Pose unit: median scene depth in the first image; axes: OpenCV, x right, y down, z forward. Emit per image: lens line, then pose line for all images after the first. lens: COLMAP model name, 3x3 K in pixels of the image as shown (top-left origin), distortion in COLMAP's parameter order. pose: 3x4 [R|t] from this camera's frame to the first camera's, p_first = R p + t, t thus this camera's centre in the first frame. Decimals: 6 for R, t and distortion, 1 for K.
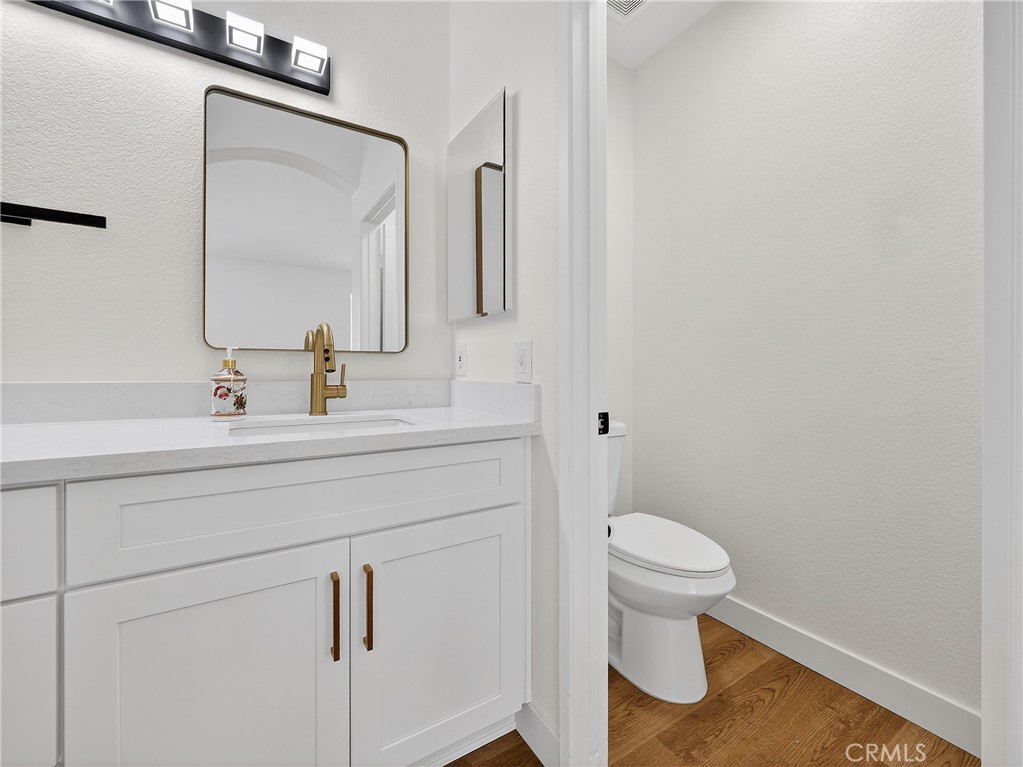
lens RADIAL K [[418.1, 0, 510.7], [0, 418.1, 373.8], [0, 0, 1]] dist [-0.022858, -0.000093]
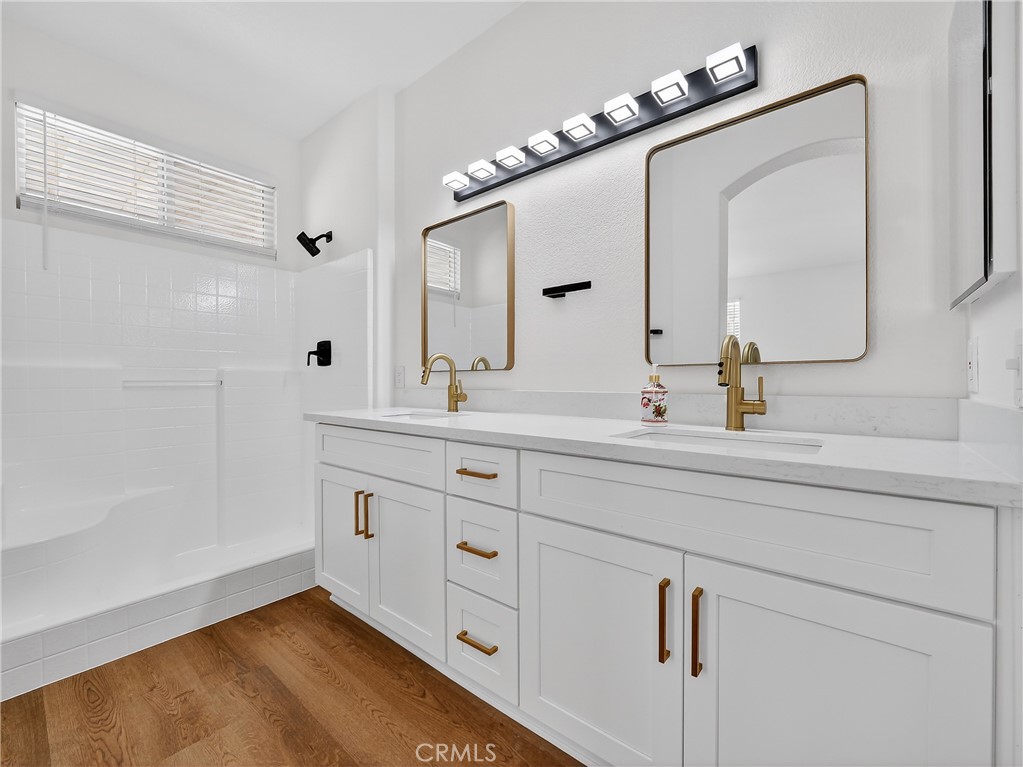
lens RADIAL K [[428.3, 0, 511.5], [0, 428.3, 383.5], [0, 0, 1]] dist [-0.004888, -0.000391]
pose [[0.302572, -0.001945, -0.953125, 0.347209], [-0.008048, 0.999957, -0.004596, -0.000576], [0.953093, 0.009061, 0.302543, 0.221939]]
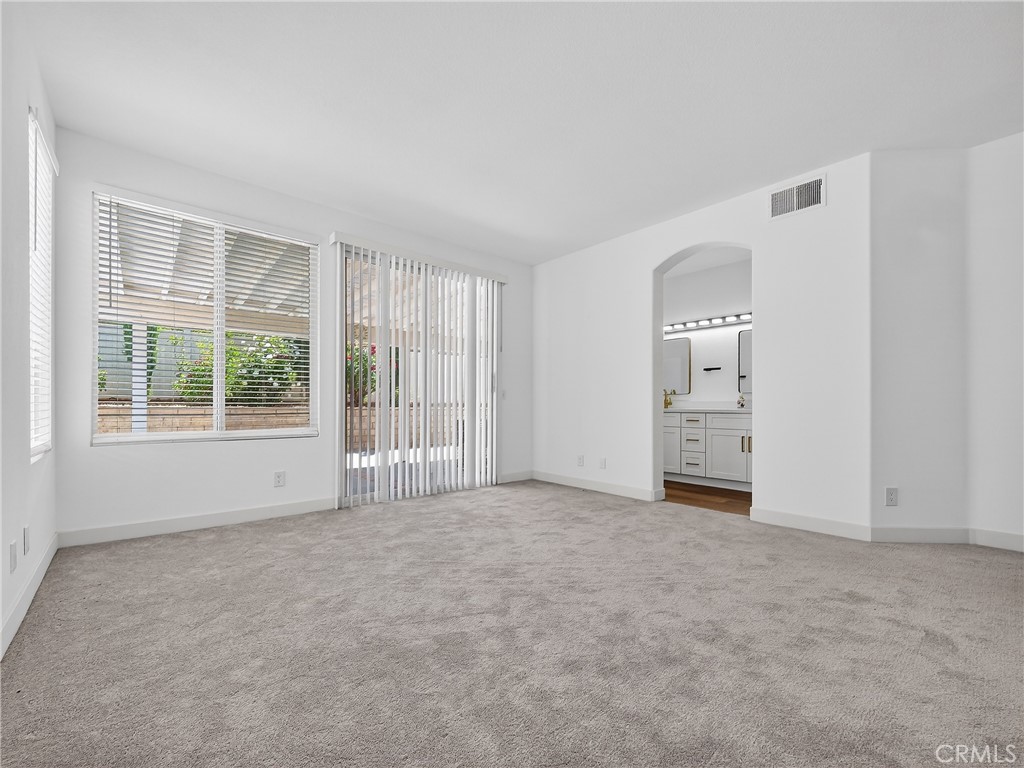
lens RADIAL K [[431.0, 0, 508.4], [0, 431.0, 393.3], [0, 0, 1]] dist [-0.003916, -0.000575]
pose [[0.121777, -0.029460, -0.992120, 3.372797], [-0.015304, 0.999385, -0.031554, 0.116883], [0.992439, 0.019026, 0.121252, -1.906942]]
